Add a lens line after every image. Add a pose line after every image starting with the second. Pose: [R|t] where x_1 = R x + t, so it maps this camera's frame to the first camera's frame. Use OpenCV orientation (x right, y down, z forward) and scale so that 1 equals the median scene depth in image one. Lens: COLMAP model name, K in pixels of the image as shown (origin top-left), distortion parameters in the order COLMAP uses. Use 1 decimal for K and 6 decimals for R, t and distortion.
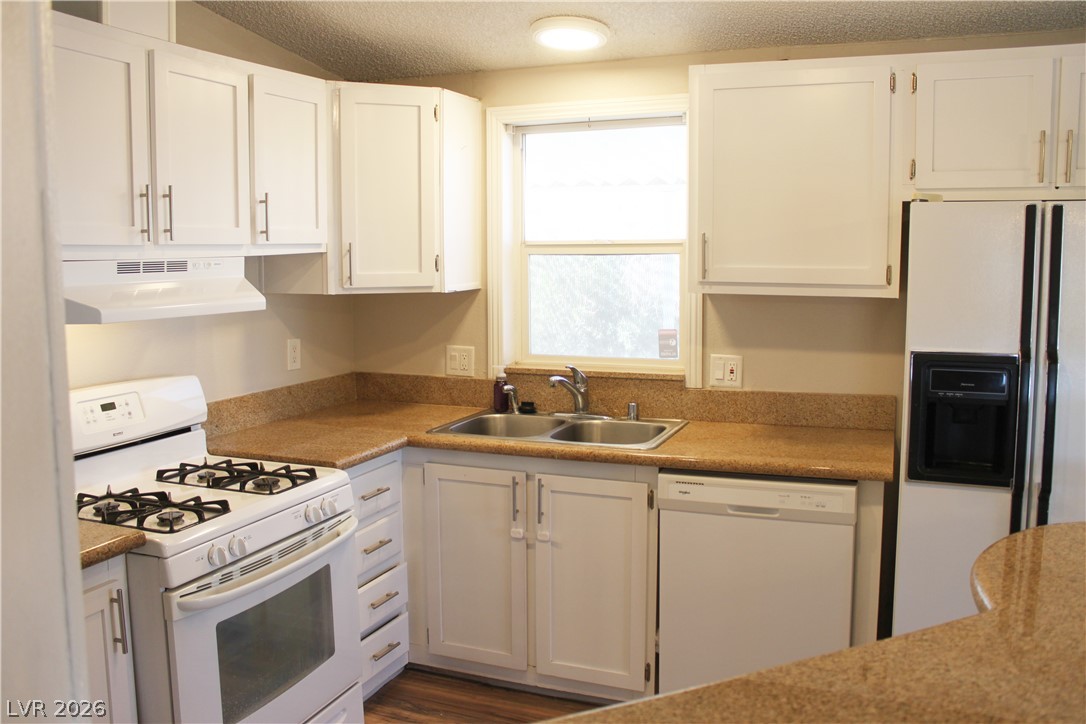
lens RADIAL K [[902.0, 0, 546.2], [0, 902.0, 343.1], [0, 0, 1]] dist [-0.156507, 0.123441]
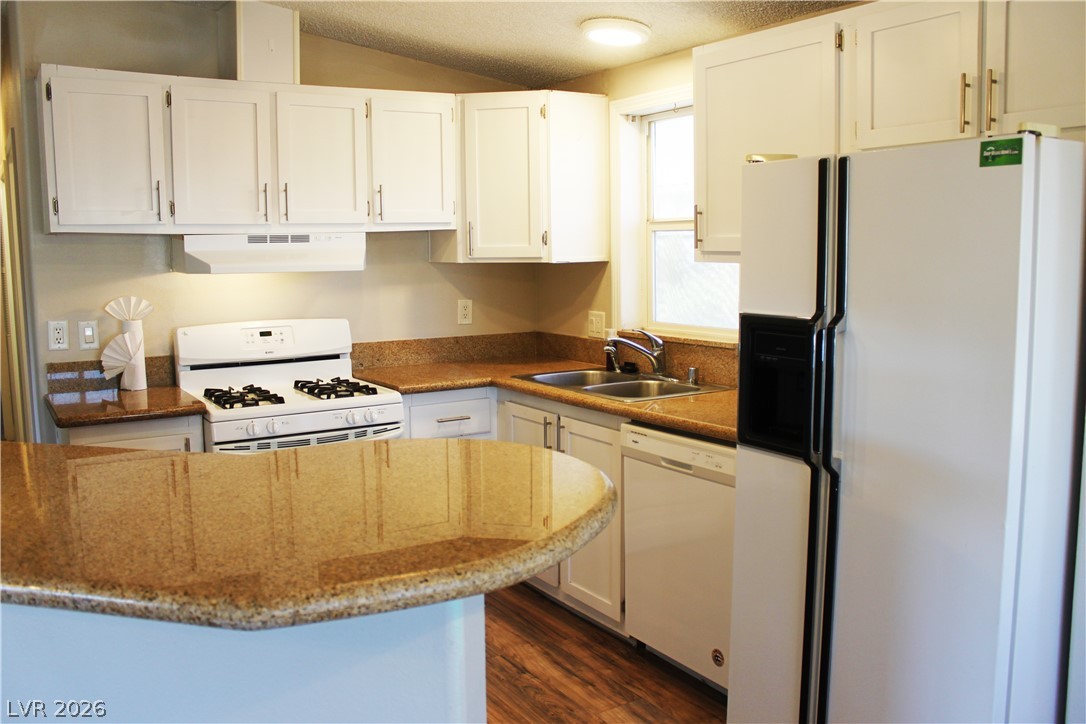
lens RADIAL K [[902.0, 0, 548.0], [0, 902.0, 346.9], [0, 0, 1]] dist [-0.156507, 0.123441]
pose [[0.815729, 0.058735, -0.575445, 0.610974], [-0.051582, 0.998254, 0.028771, 0.021711], [0.576130, 0.006213, 0.817334, 0.034076]]
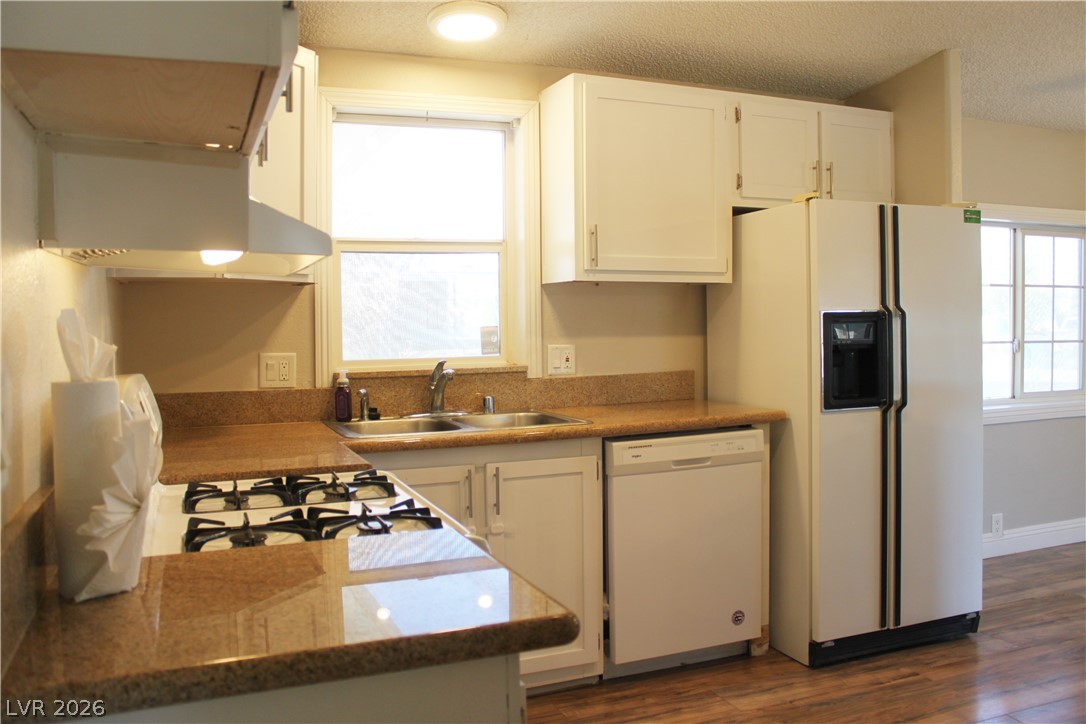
lens RADIAL K [[902.0, 0, 528.0], [0, 902.0, 343.6], [0, 0, 1]] dist [-0.156507, 0.123441]
pose [[0.724351, -0.022459, 0.689065, -0.605223], [0.078947, 0.995597, -0.050540, 0.066810], [-0.684896, 0.091009, 0.722935, 0.256594]]
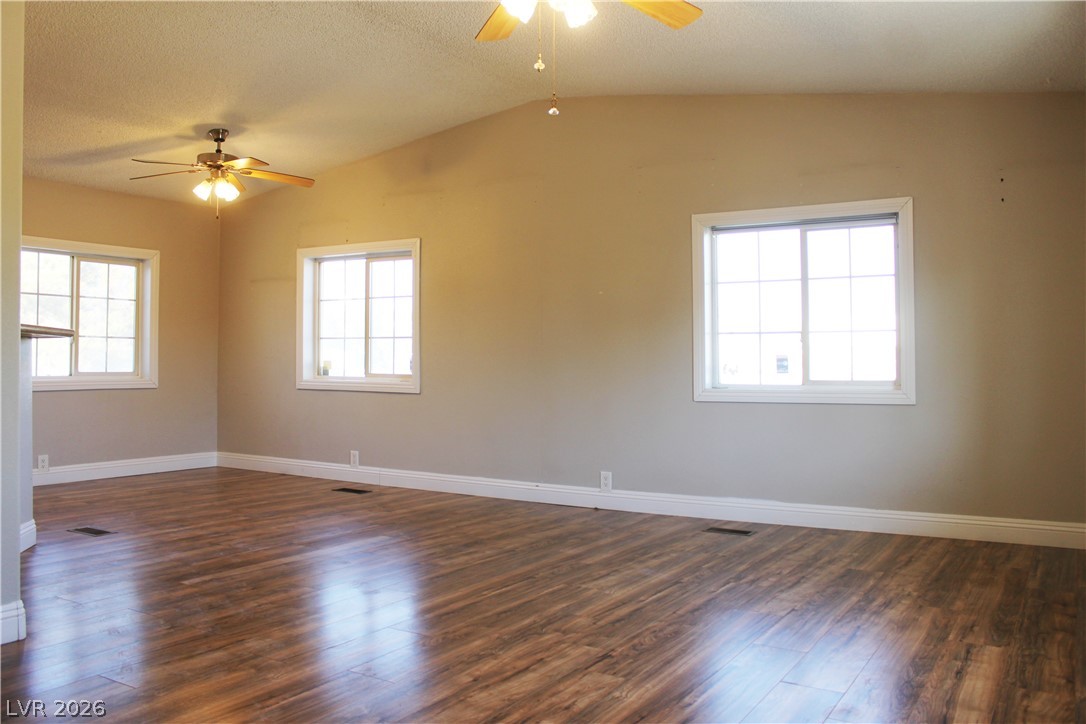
lens RADIAL K [[902.0, 0, 541.1], [0, 902.0, 354.7], [0, 0, 1]] dist [-0.156507, 0.123441]
pose [[0.181809, 0.010643, 0.983276, -0.845643], [0.093773, 0.995197, -0.028111, 0.269816], [-0.978852, 0.097316, 0.179937, -0.748953]]
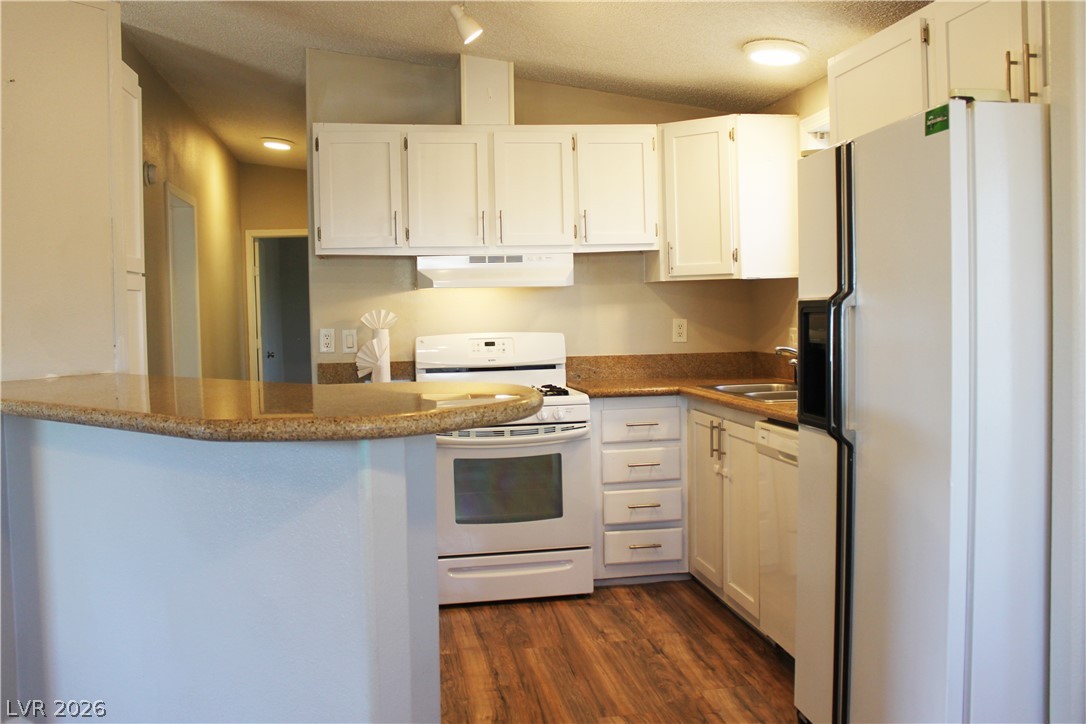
lens RADIAL K [[956.6, 0, 531.7], [0, 956.6, 360.6], [0, 0, 1]] dist [-0.145417, 0.109137]
pose [[0.499531, 0.039238, -0.865407, 0.920907], [-0.073154, 0.997316, 0.002993, 0.075762], [0.863202, 0.061813, 0.501061, 0.116154]]
